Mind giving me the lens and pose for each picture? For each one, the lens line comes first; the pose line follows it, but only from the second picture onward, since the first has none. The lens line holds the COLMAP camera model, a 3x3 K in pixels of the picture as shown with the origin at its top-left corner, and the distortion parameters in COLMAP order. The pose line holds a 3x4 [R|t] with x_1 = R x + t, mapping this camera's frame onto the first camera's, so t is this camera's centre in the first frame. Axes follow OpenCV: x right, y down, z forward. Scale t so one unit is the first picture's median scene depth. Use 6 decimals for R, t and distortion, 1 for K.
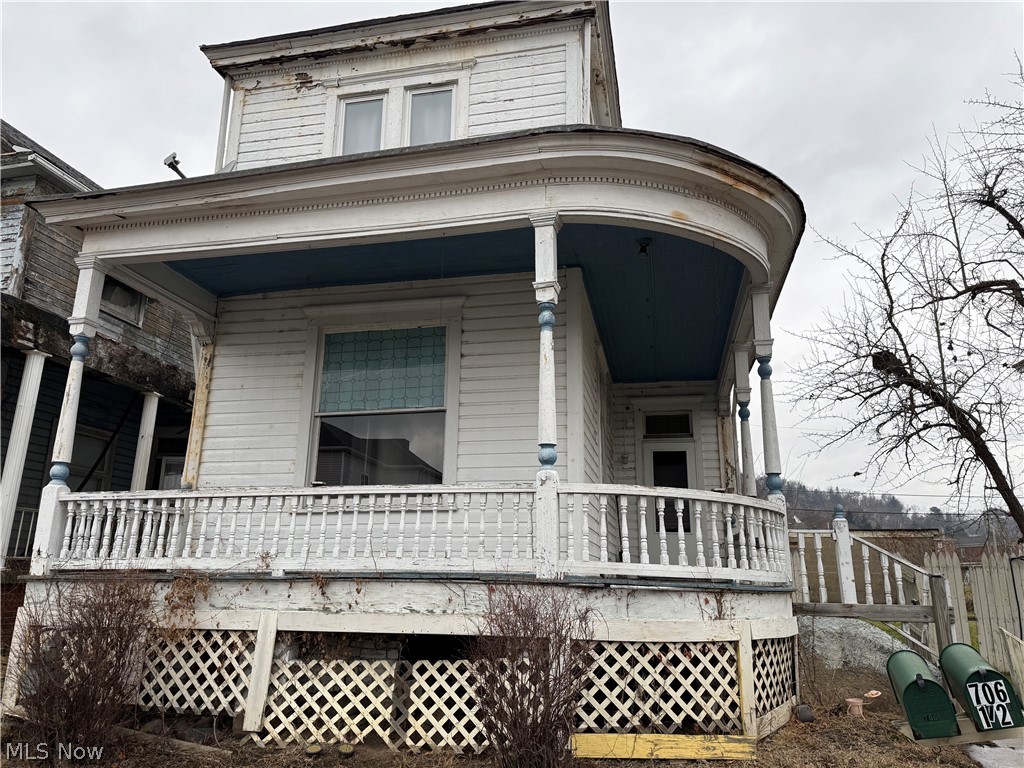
lens RADIAL K [[718.0, 0, 511.8], [0, 718.0, 389.2], [0, 0, 1]] dist [0.041801, -0.055240]
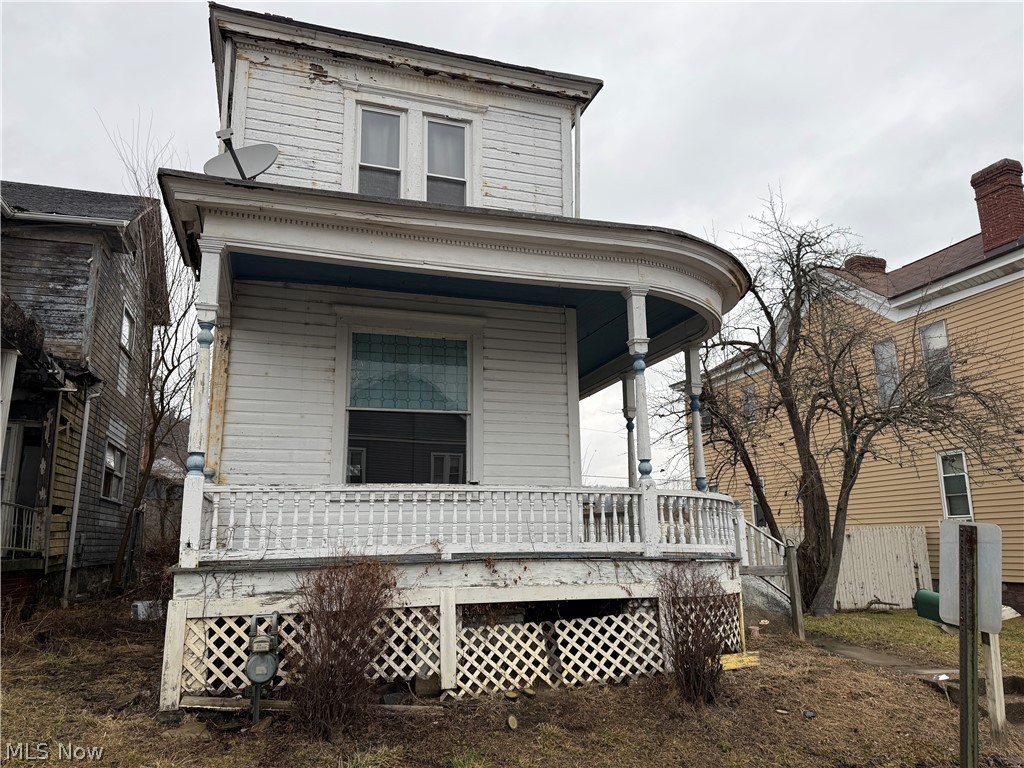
lens RADIAL K [[717.0, 0, 512.0], [0, 717.0, 384.0], [0, 0, 1]] dist [0.105178, -0.158005]
pose [[0.863542, 0.087009, 0.496714, -0.796926], [-0.104396, 0.994509, 0.007286, -0.045664], [-0.493353, -0.058147, 0.867883, -0.065425]]
